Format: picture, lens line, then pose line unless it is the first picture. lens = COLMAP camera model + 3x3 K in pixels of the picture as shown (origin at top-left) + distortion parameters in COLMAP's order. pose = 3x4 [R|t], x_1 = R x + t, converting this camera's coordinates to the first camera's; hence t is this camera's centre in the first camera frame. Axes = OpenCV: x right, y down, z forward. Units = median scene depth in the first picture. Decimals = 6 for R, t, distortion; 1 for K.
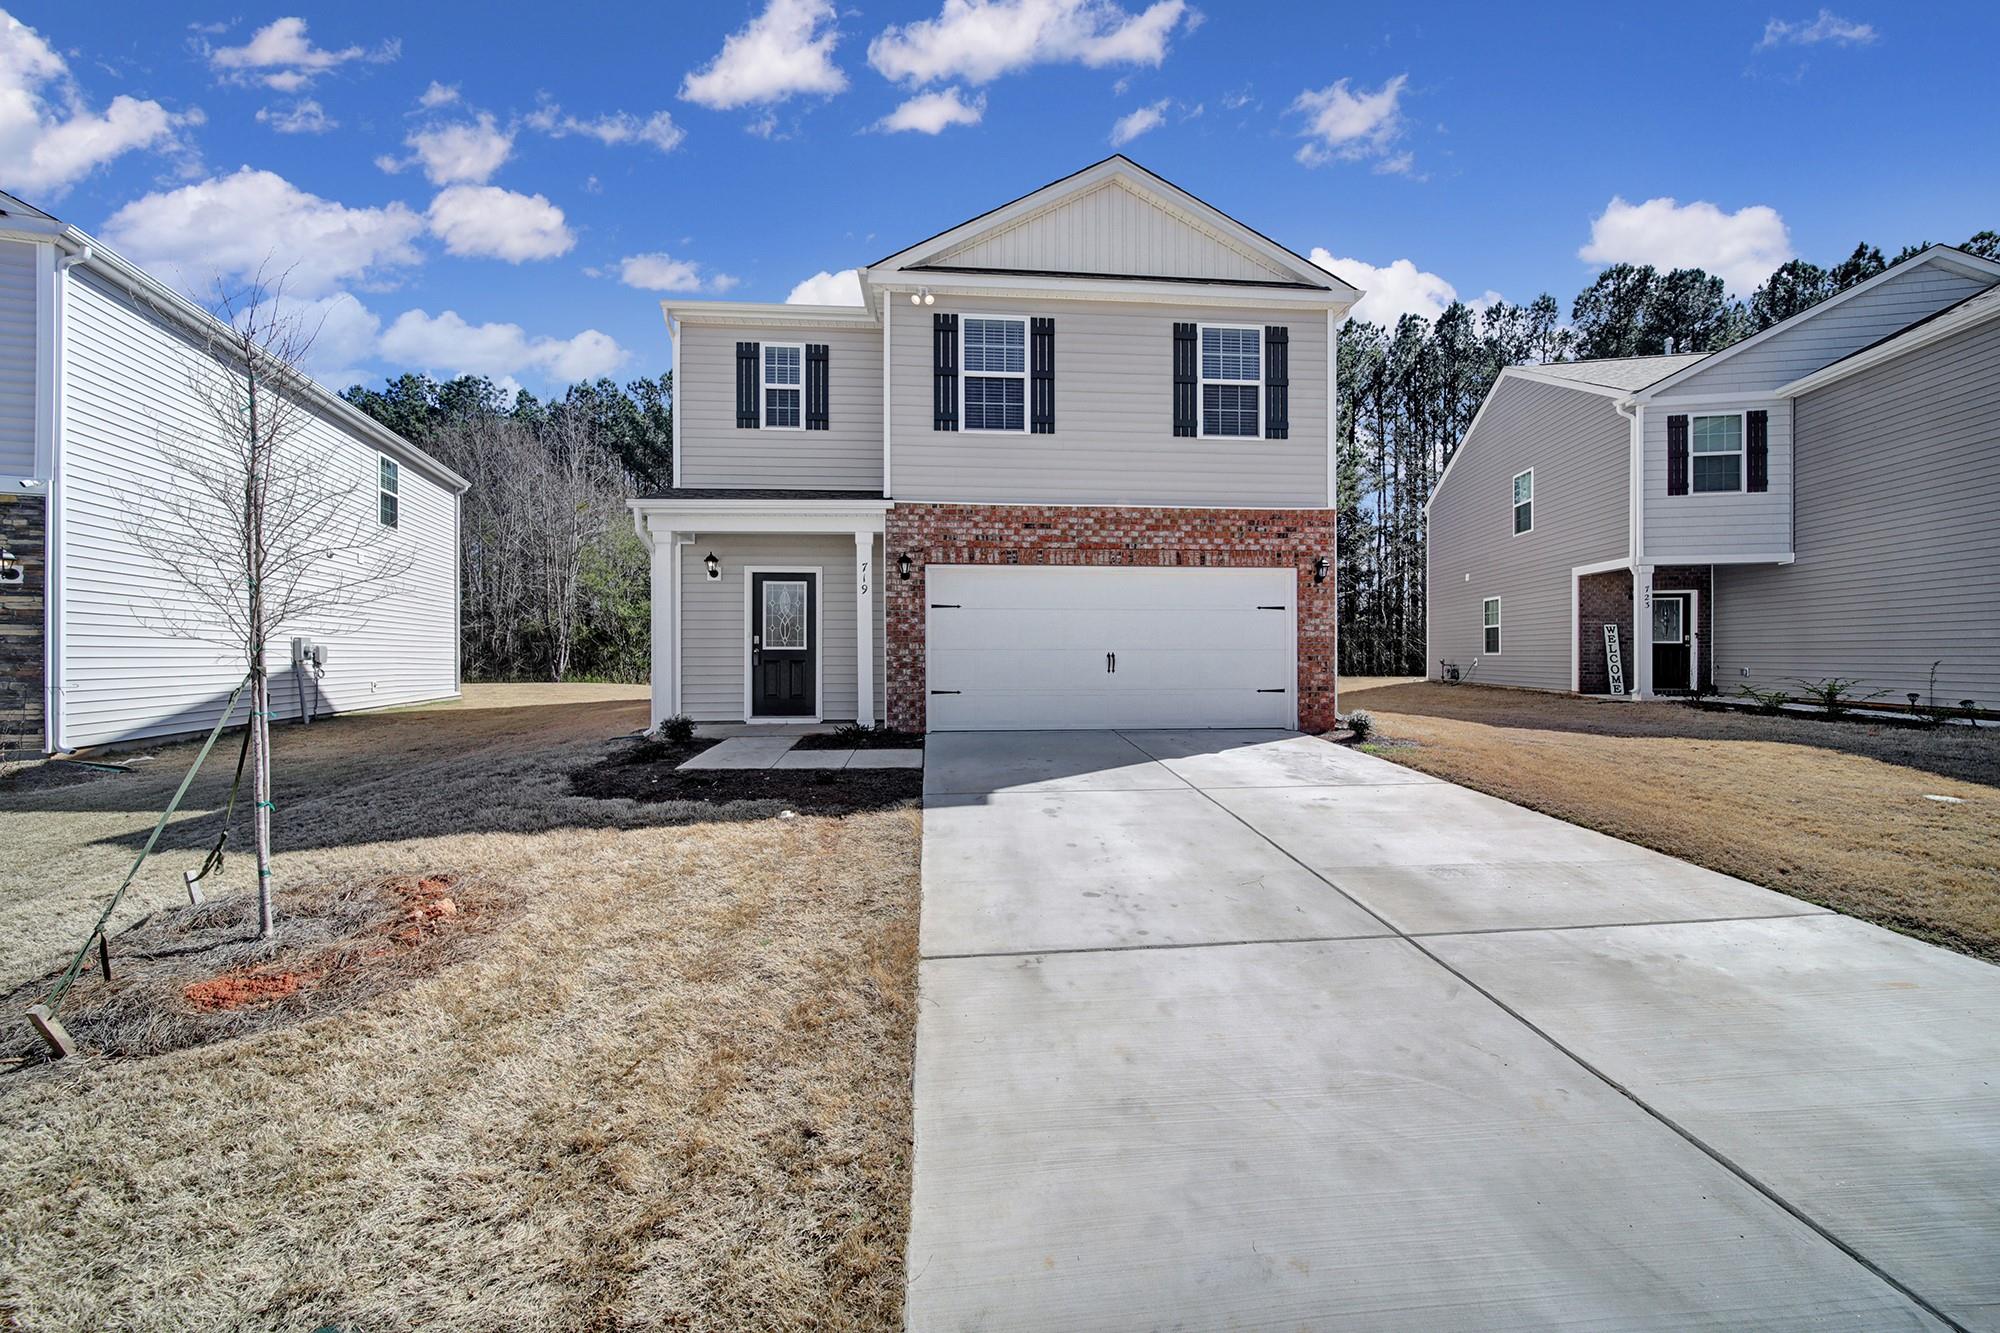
lens RADIAL K [[705.6, 0, 997.9], [0, 705.6, 646.0], [0, 0, 1]] dist [-0.002244, -0.000326]
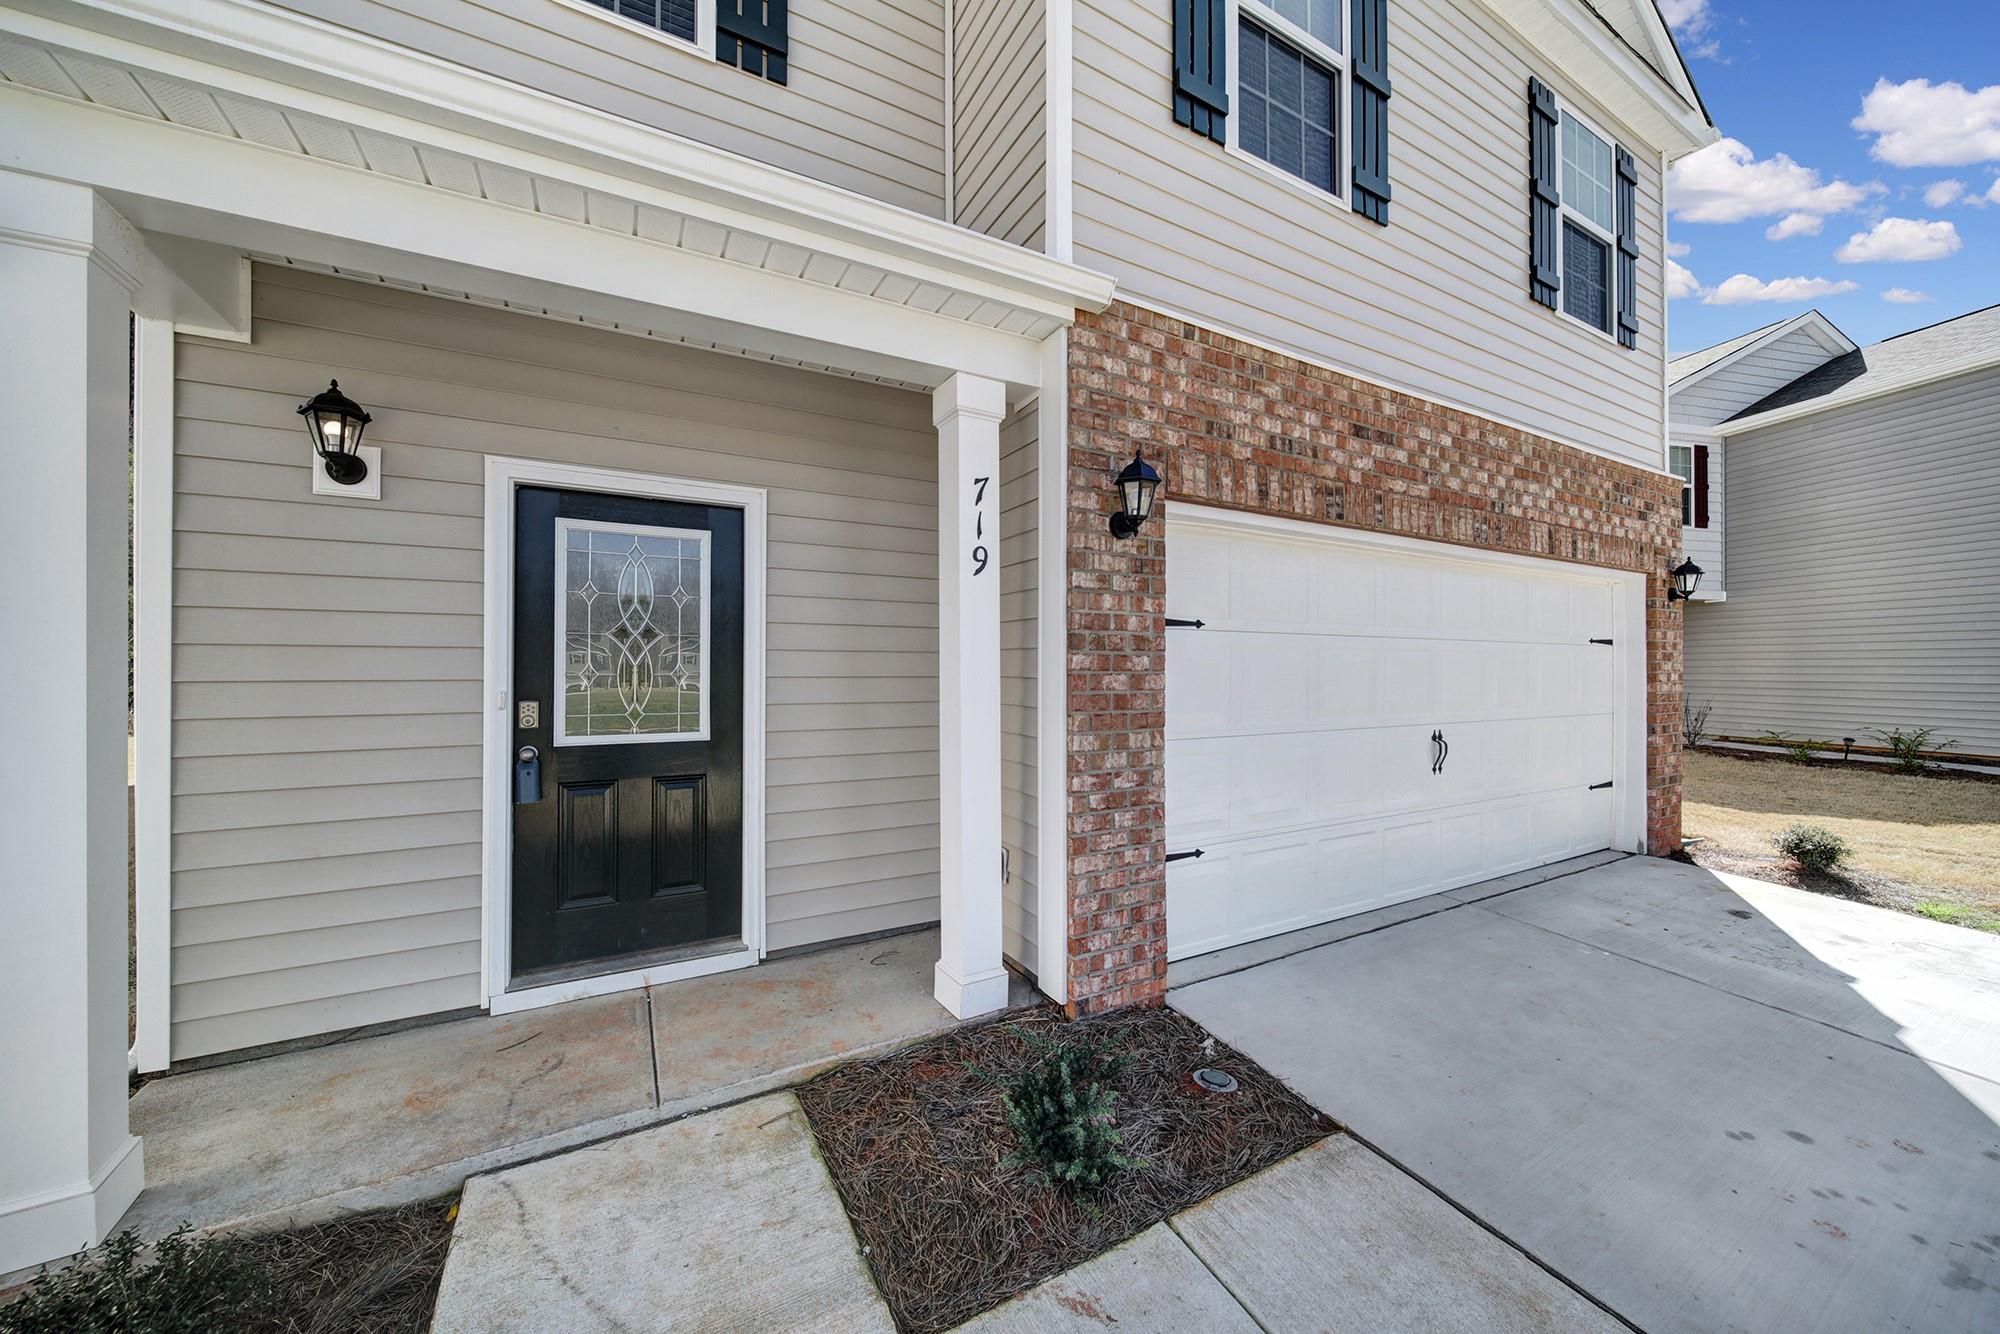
lens RADIAL K [[704.7, 0, 999.1], [0, 704.7, 662.6], [0, 0, 1]] dist [-0.000882, -0.000329]
pose [[0.911477, 0.006298, 0.411304, -0.312542], [-0.009123, 0.999946, 0.004904, -0.037044], [-0.411251, -0.008222, 0.911485, 0.715942]]
